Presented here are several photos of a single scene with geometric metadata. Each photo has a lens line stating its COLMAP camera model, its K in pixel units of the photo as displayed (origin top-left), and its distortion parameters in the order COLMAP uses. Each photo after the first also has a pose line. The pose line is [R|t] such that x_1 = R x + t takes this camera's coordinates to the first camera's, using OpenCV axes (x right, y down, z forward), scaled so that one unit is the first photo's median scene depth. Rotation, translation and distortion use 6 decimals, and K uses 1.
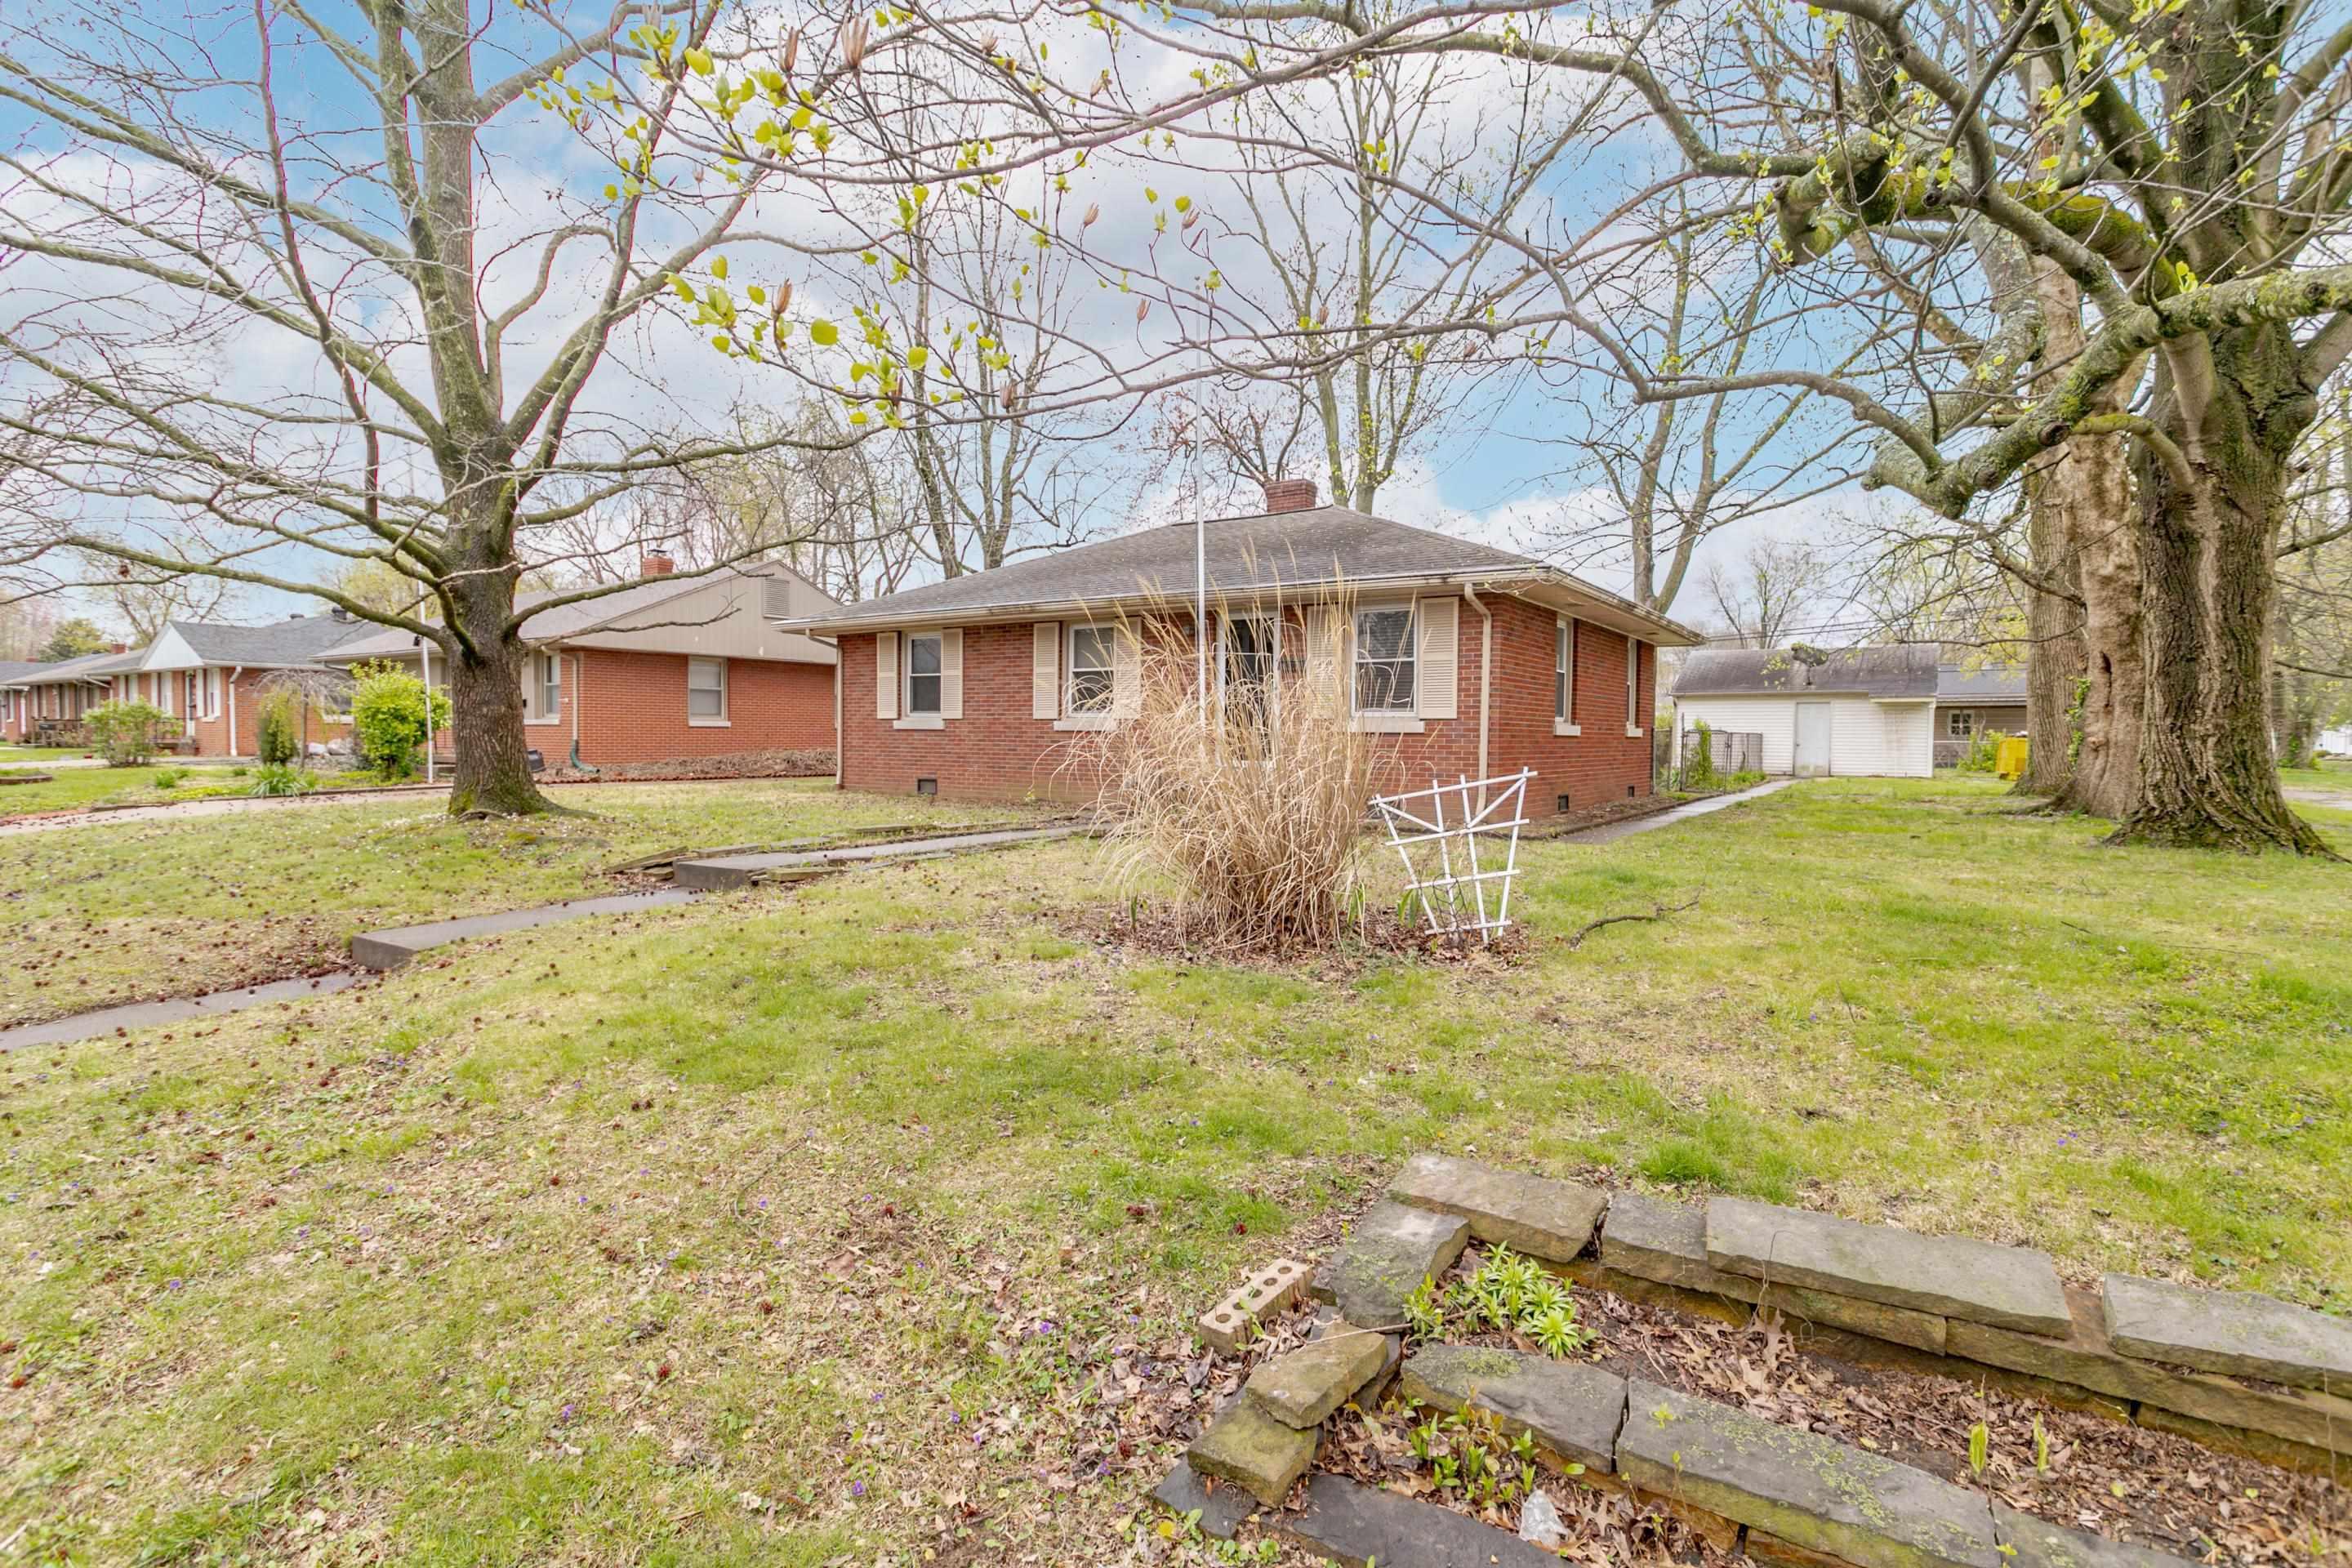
lens RADIAL K [[1122.7, 0, 1171.6], [0, 1122.7, 767.6], [0, 0, 1]] dist [-0.000642, 0.000317]
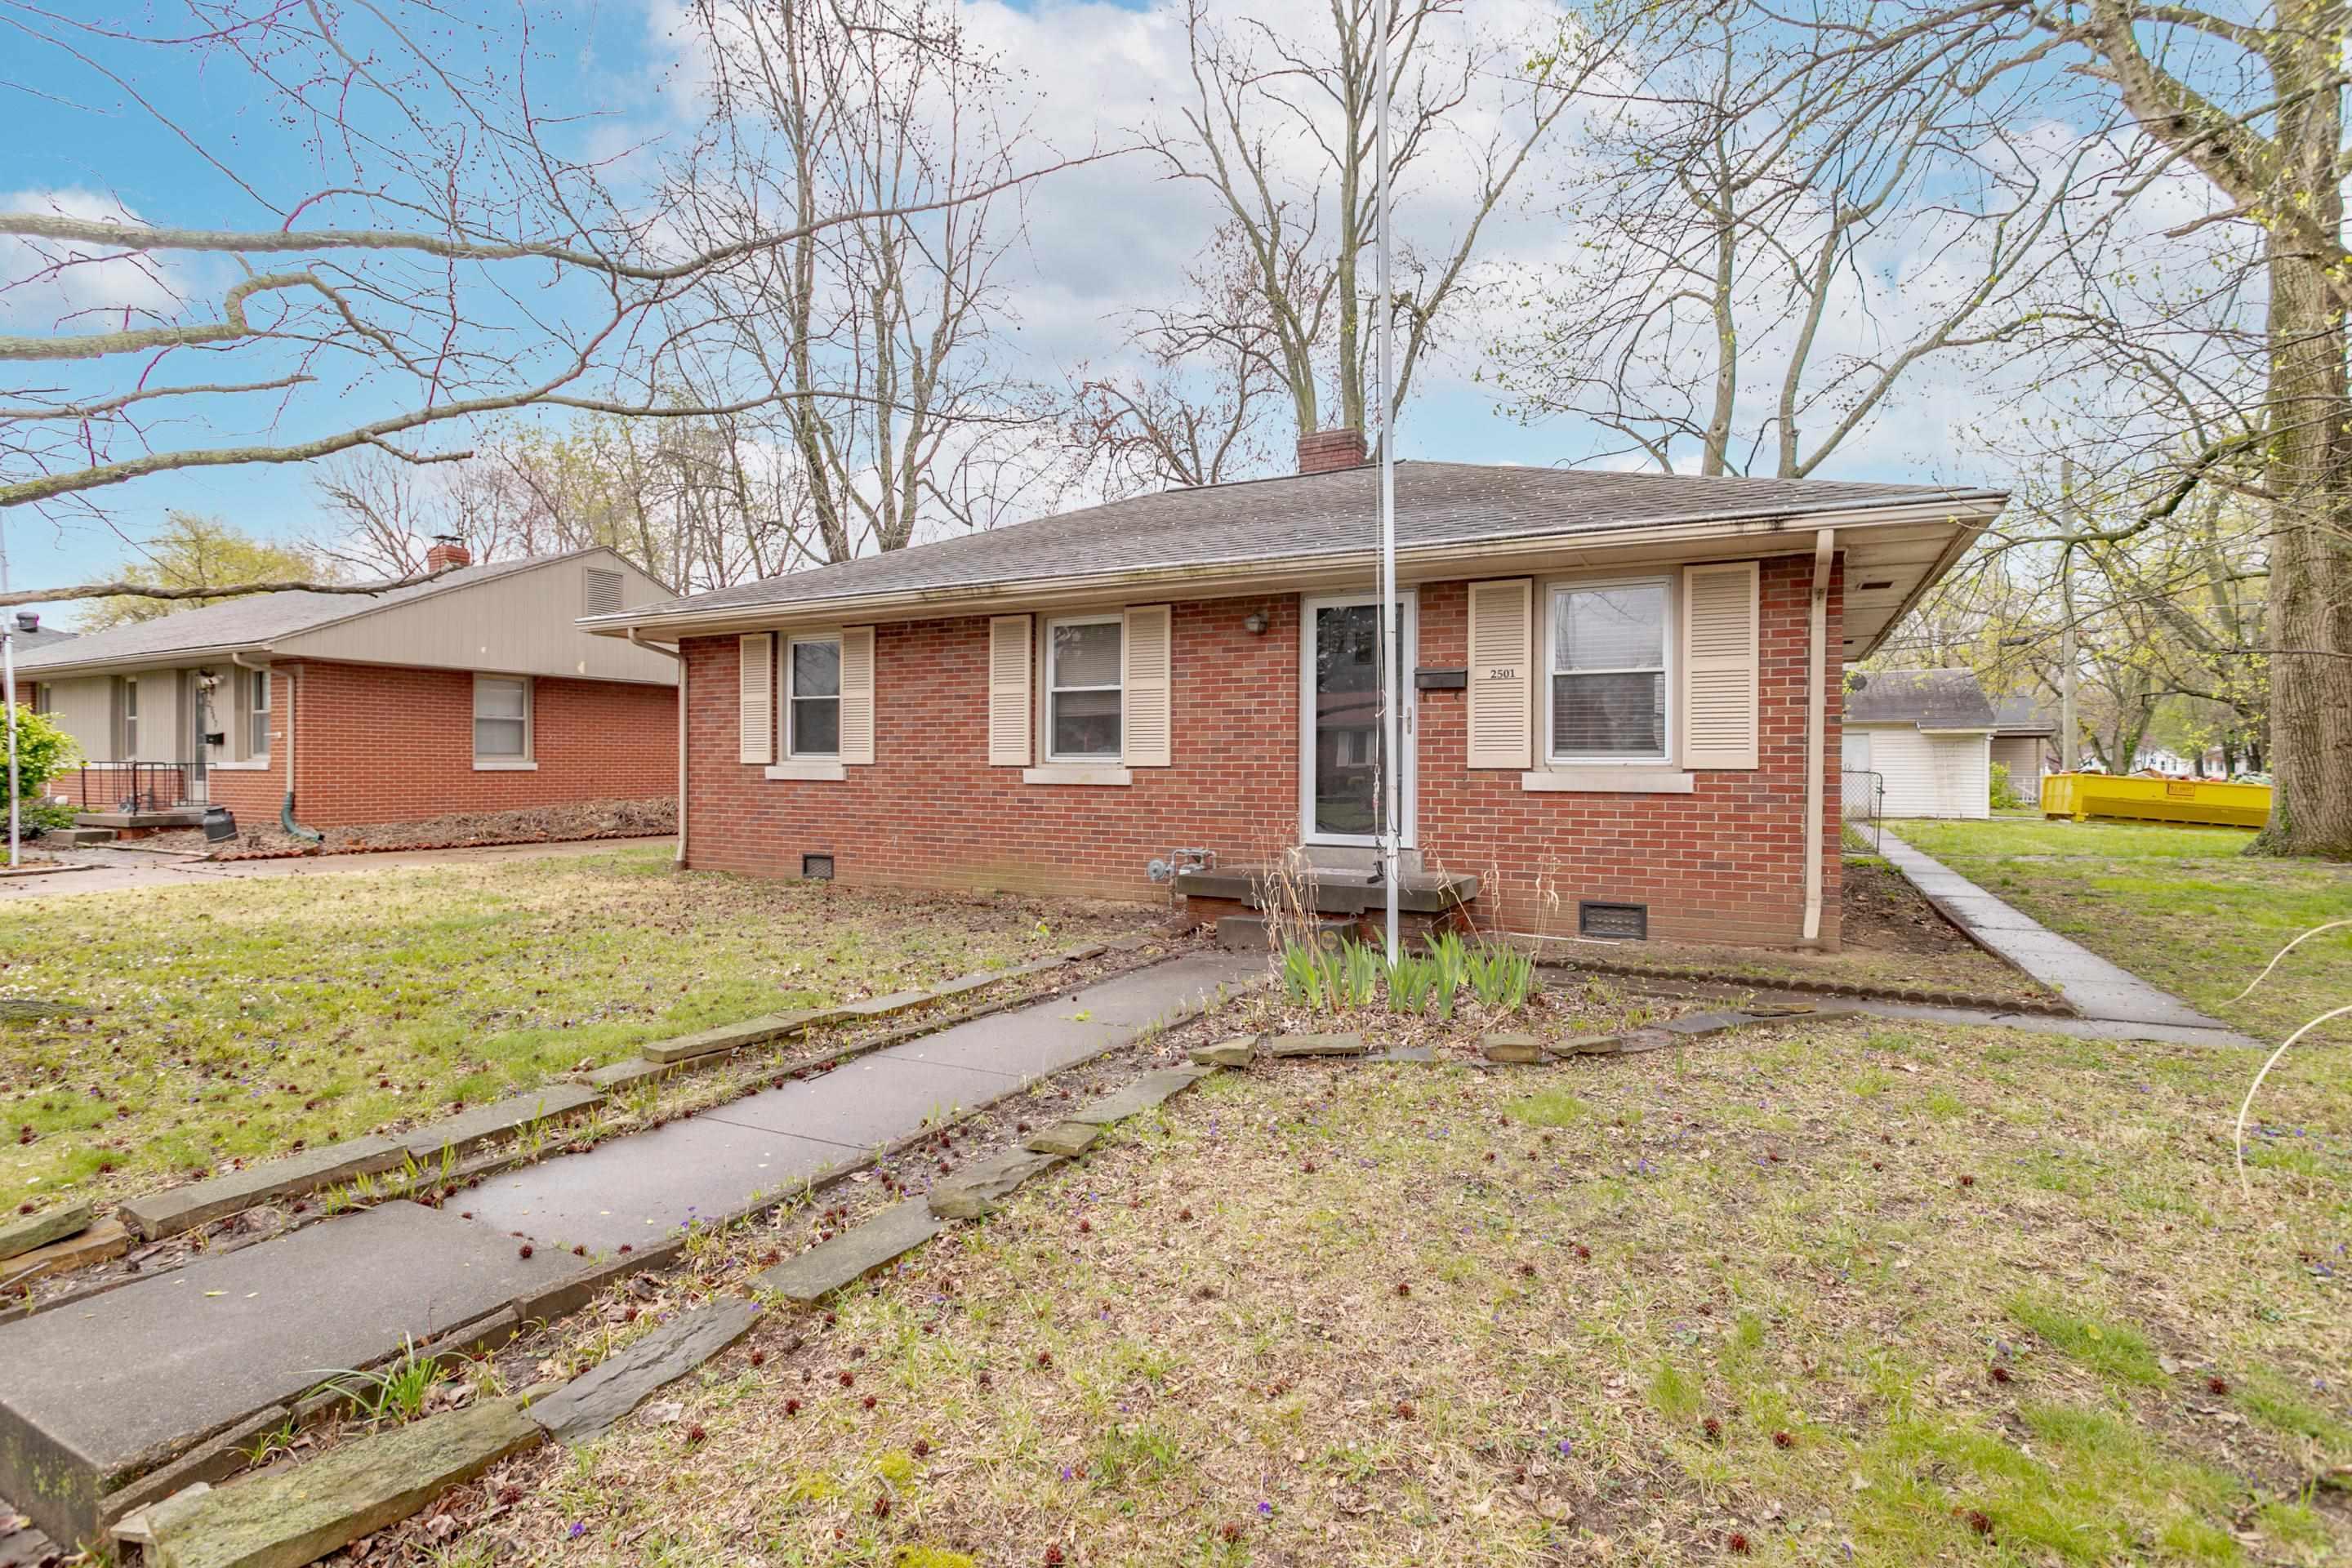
lens RADIAL K [[1101.3, 0, 1171.9], [0, 1101.3, 771.4], [0, 0, 1]] dist [0.002464, 0.000562]
pose [[0.994250, -0.005173, 0.106958, -0.064403], [0.007506, 0.999742, -0.021424, -0.018996], [-0.106819, 0.022104, 0.994033, 0.268387]]
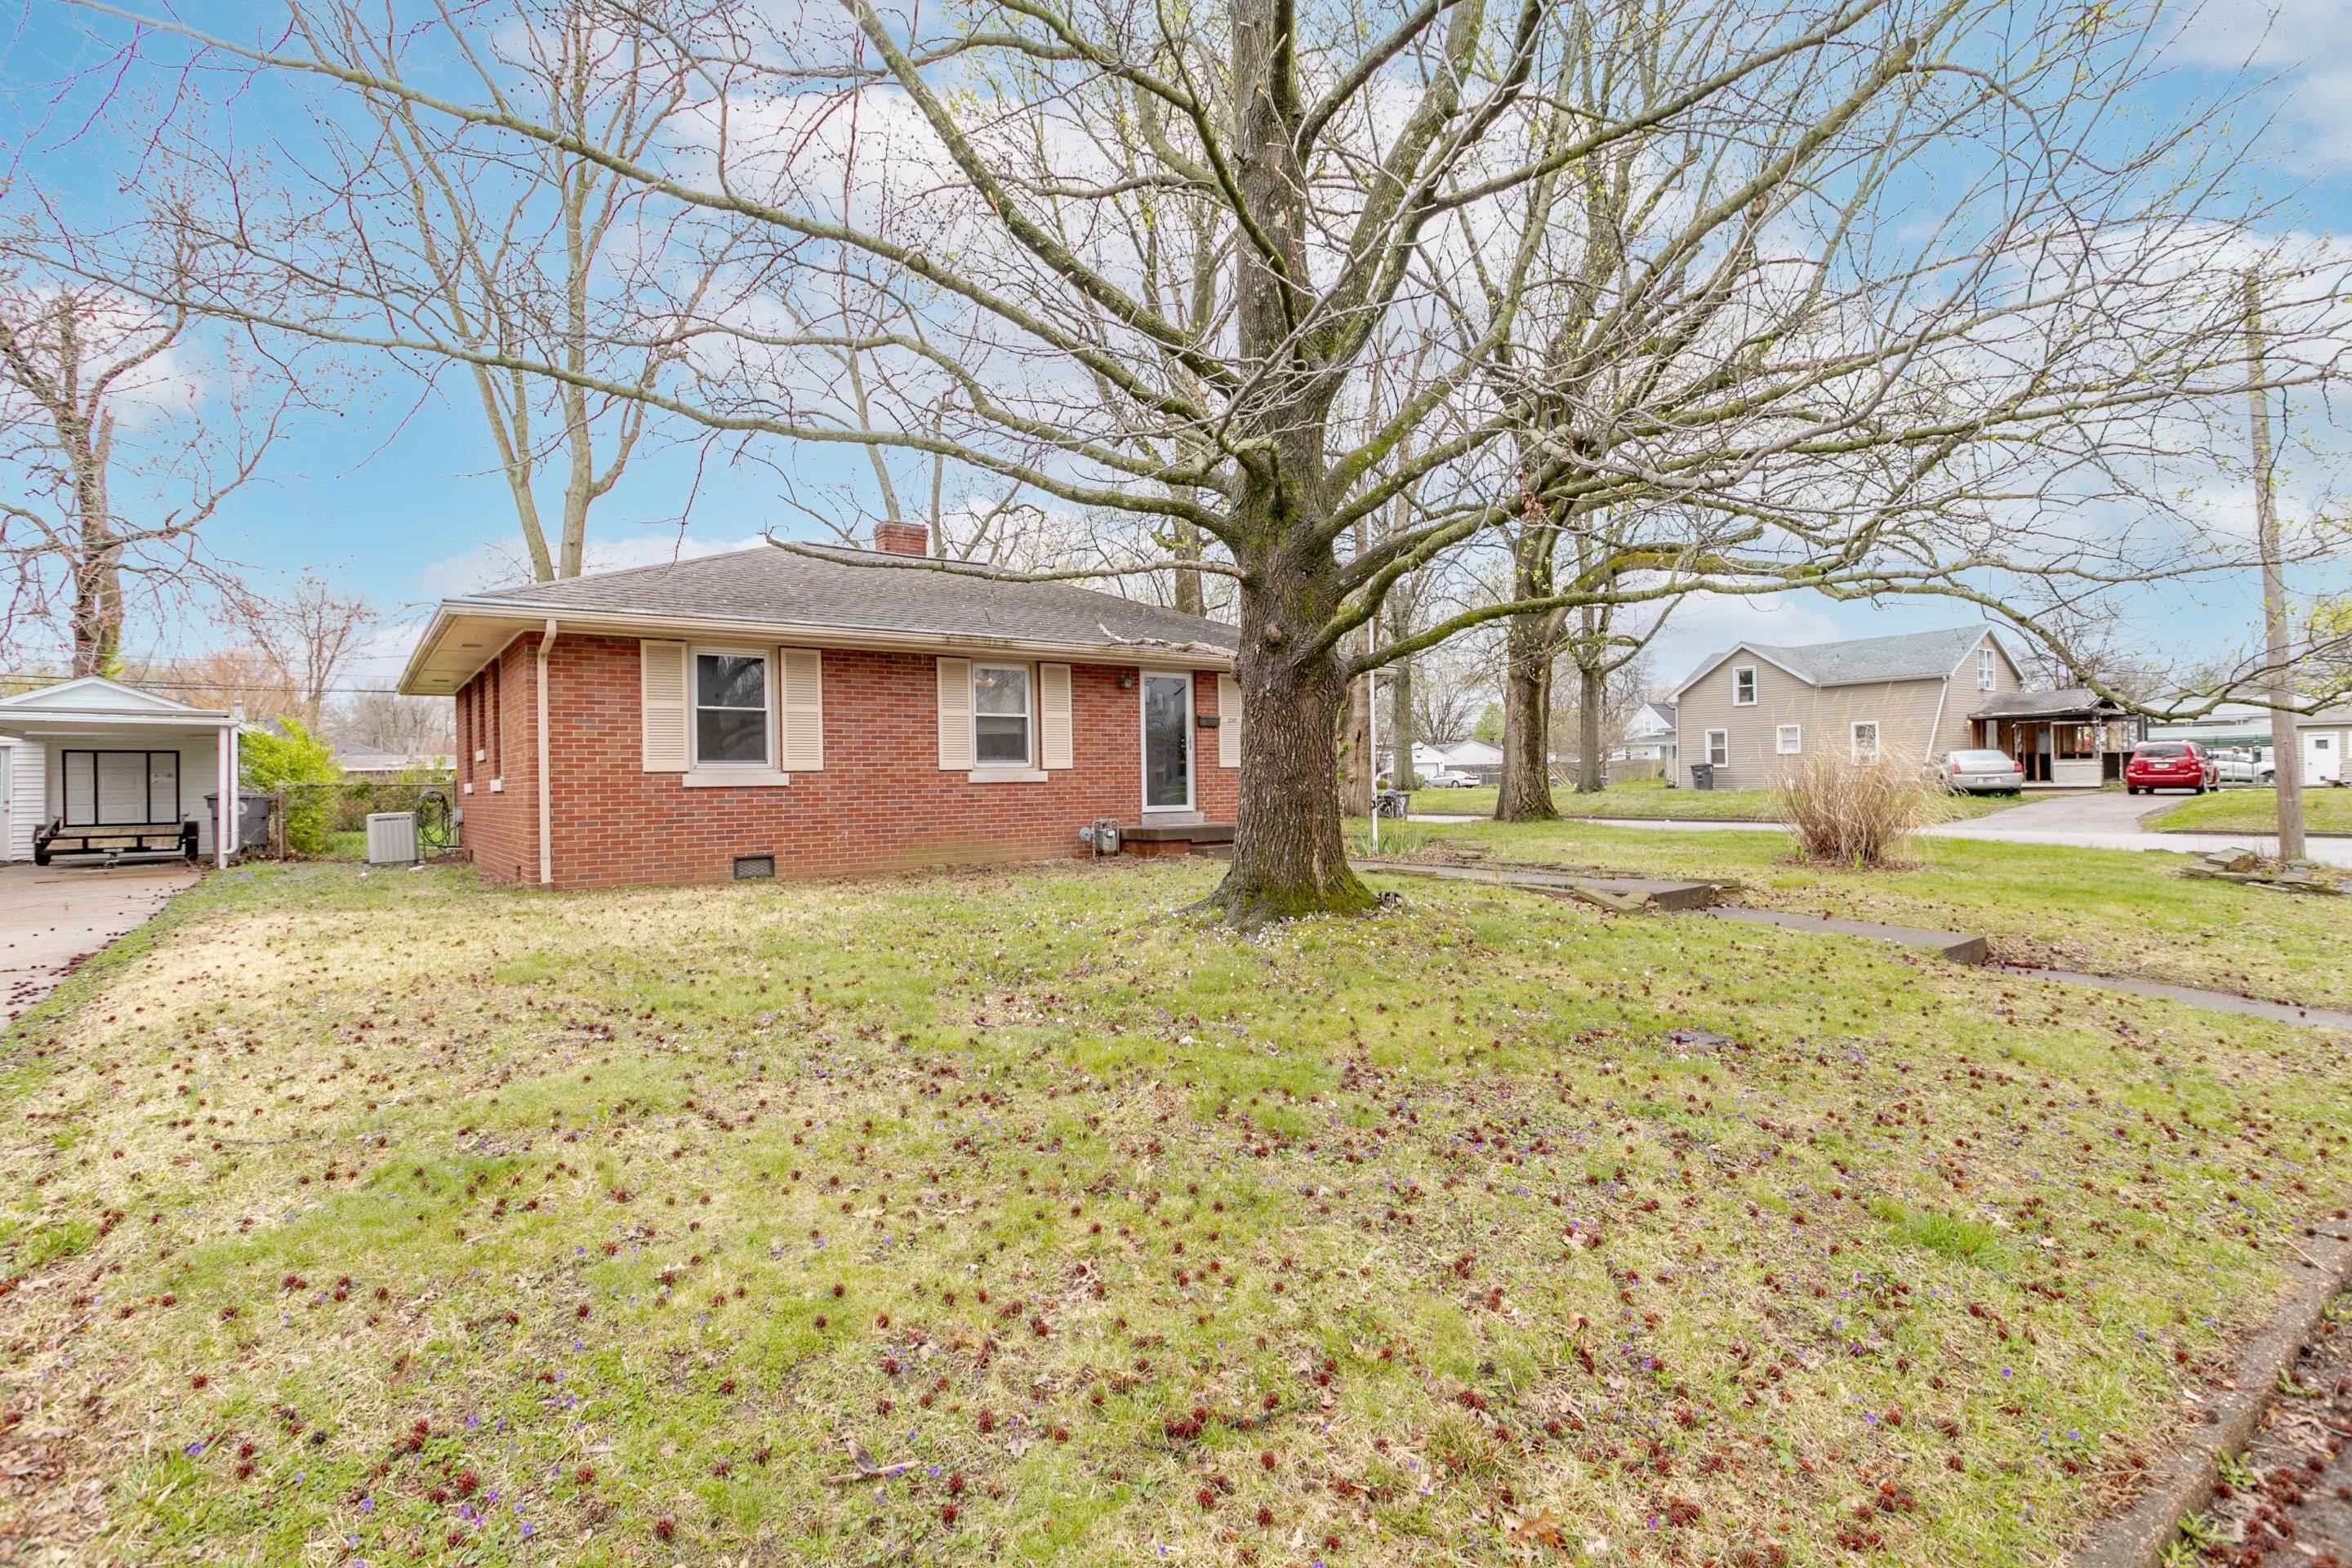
lens RADIAL K [[1122.7, 0, 1171.6], [0, 1122.7, 767.6], [0, 0, 1]] dist [-0.000642, 0.000317]
pose [[0.316394, -0.007703, 0.948596, -0.641147], [0.042414, 0.999082, -0.006034, -0.024159], [-0.947679, 0.042143, 0.316431, 0.421599]]
